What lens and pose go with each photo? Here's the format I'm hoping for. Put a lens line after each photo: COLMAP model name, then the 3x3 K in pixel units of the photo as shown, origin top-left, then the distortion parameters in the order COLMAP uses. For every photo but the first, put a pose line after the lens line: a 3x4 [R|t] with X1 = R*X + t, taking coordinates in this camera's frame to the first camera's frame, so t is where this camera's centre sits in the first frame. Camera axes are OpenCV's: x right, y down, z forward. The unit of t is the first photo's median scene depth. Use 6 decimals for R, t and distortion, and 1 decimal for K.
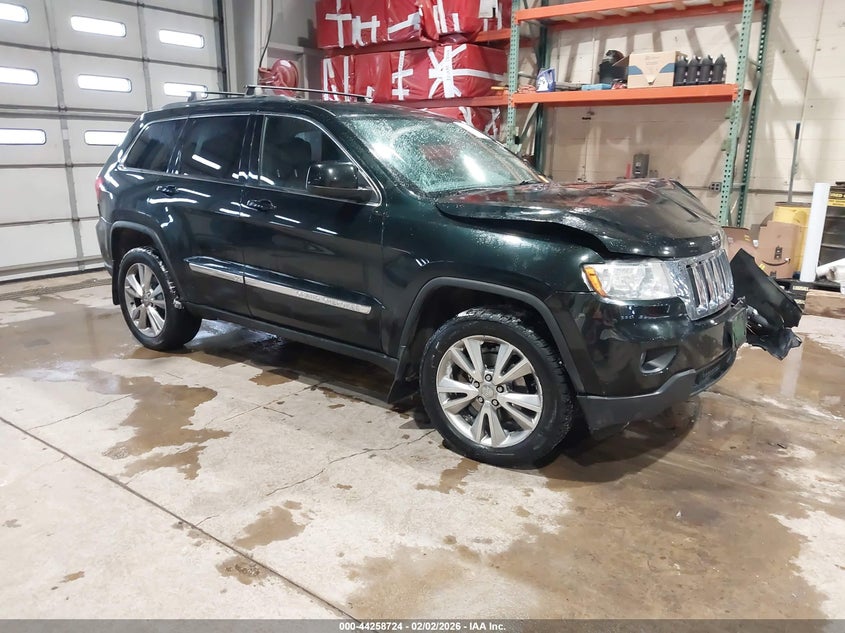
lens RADIAL K [[661.6, 0, 422.5], [0, 661.6, 316.5], [0, 0, 1]] dist [0.082079, -0.157621]
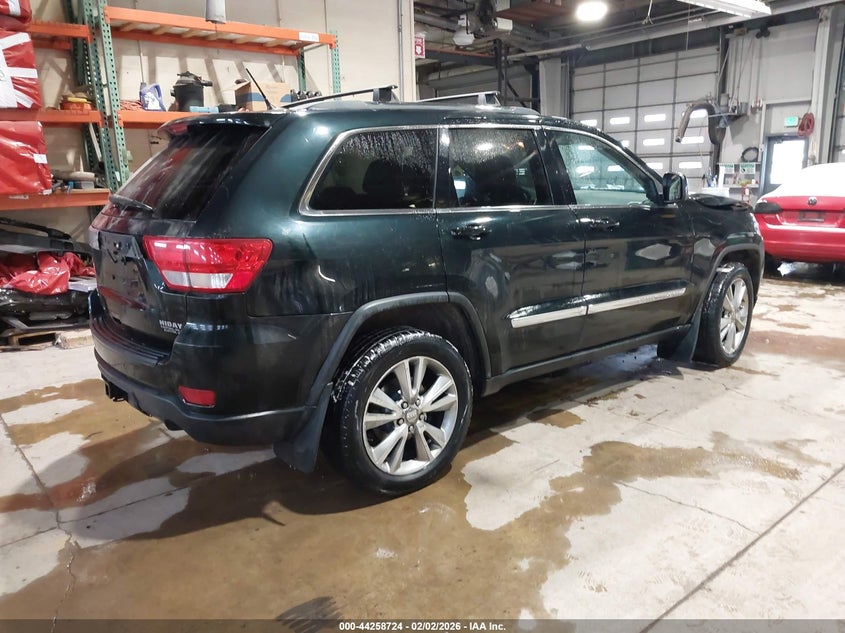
lens RADIAL K [[661.6, 0, 422.5], [0, 661.6, 316.5], [0, 0, 1]] dist [0.082079, -0.157621]
pose [[0.219524, -0.219413, 0.950614, -1.171728], [0.264810, 0.951203, 0.158396, -0.247821], [-0.938981, 0.216960, 0.266914, 0.966502]]
